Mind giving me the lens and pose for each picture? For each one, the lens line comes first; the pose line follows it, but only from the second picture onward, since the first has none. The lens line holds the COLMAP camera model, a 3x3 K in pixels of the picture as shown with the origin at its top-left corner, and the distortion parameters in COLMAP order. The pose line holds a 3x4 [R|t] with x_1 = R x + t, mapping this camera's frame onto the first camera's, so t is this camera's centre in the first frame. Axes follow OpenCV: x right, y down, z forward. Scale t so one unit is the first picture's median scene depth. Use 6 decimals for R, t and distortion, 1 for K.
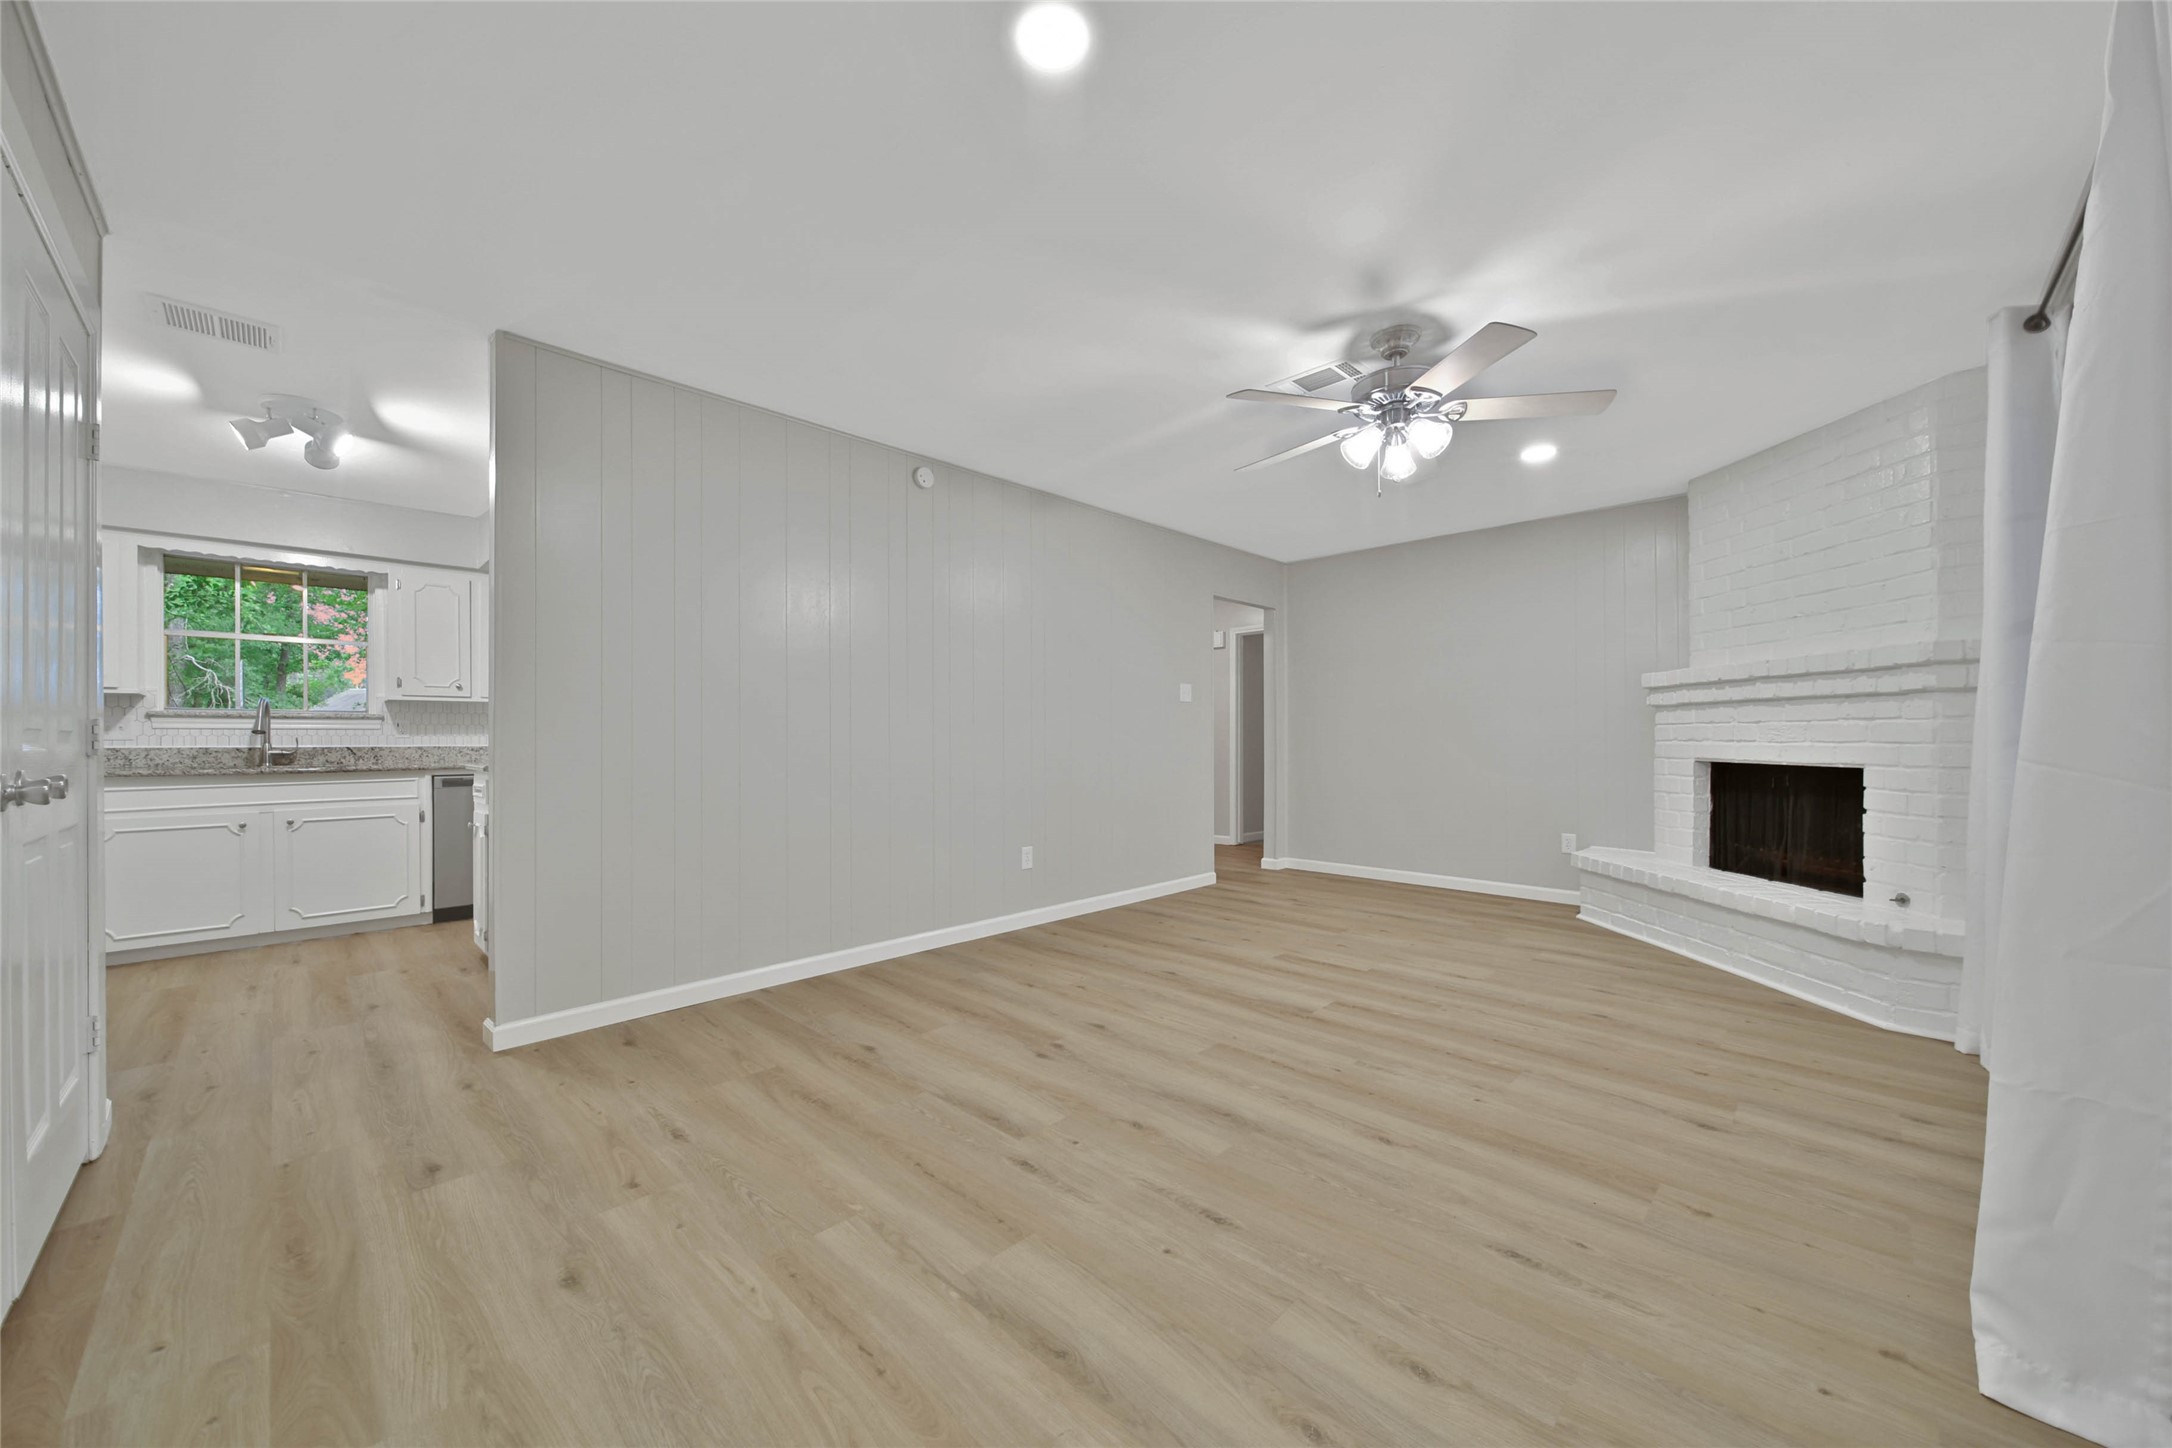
lens RADIAL K [[794.5, 0, 1065.8], [0, 794.5, 737.0], [0, 0, 1]] dist [-0.001370, -0.000405]
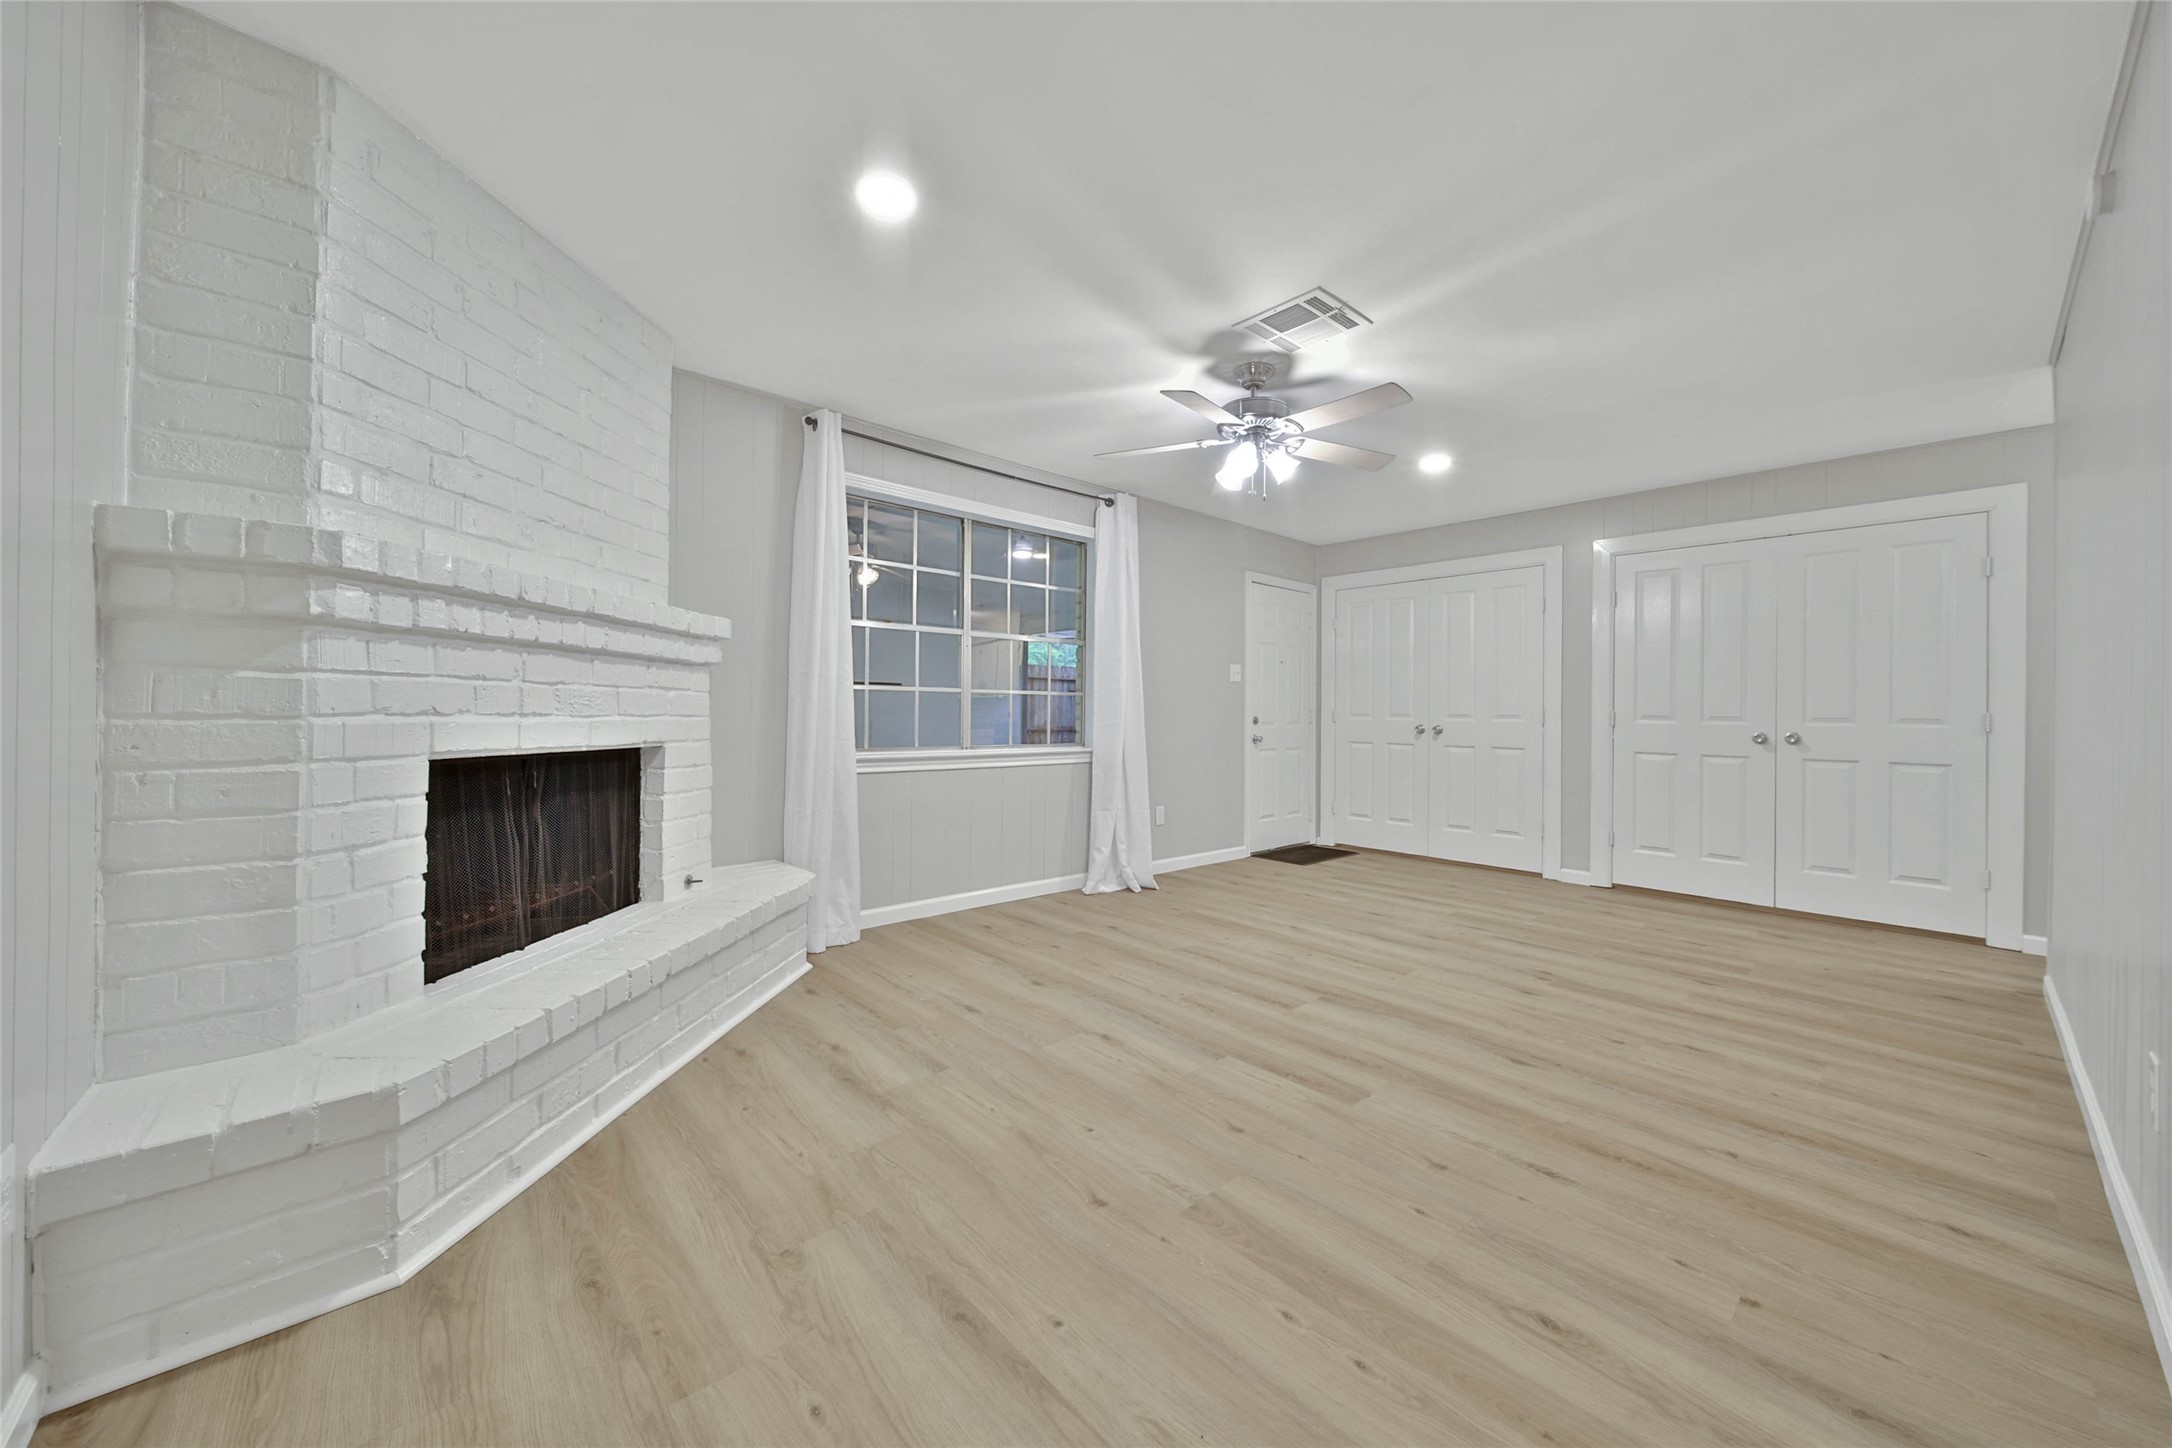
lens RADIAL K [[770.3, 0, 1086.0], [0, 770.3, 724.0], [0, 0, 1]] dist [-0.000749, -0.000117]
pose [[-0.998402, -0.008701, 0.055843, 0.579691], [-0.008181, 0.999921, 0.009532, 0.003928], [-0.055921, 0.009060, -0.998394, 2.073620]]
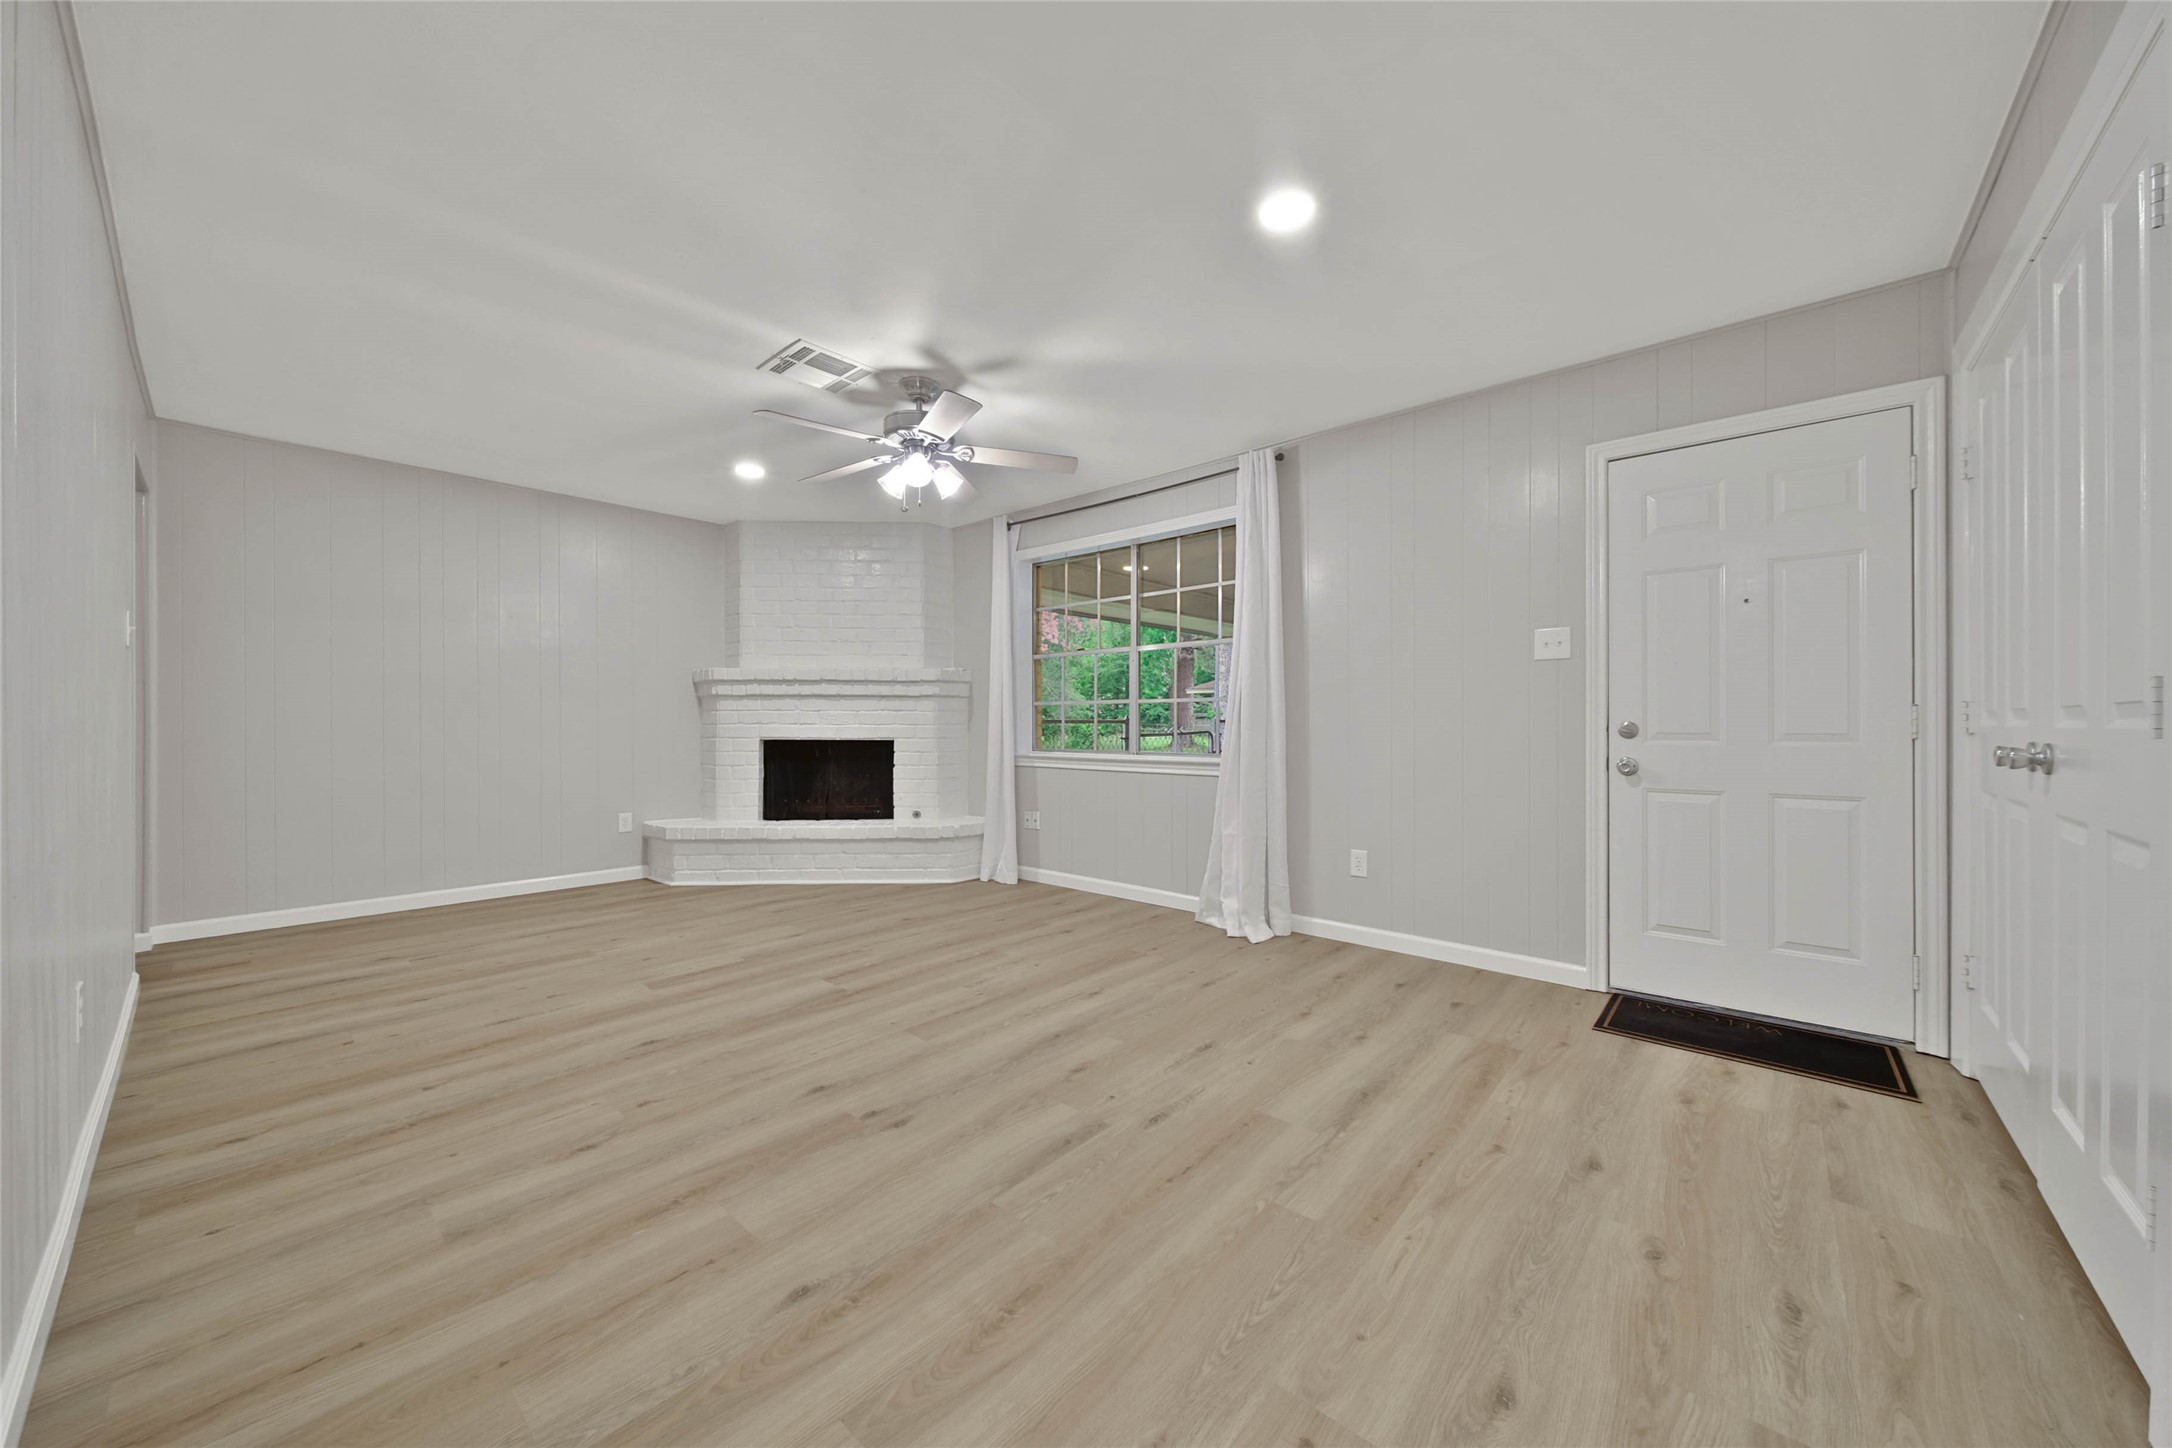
lens RADIAL K [[772.5, 0, 1098.4], [0, 772.5, 723.9], [0, 0, 1]] dist [-0.000017, -0.000171]
pose [[-0.074006, 0.000975, 0.997257, -0.742117], [-0.002560, 0.999996, -0.001168, 0.007114], [-0.997254, -0.002639, -0.074004, 0.794985]]
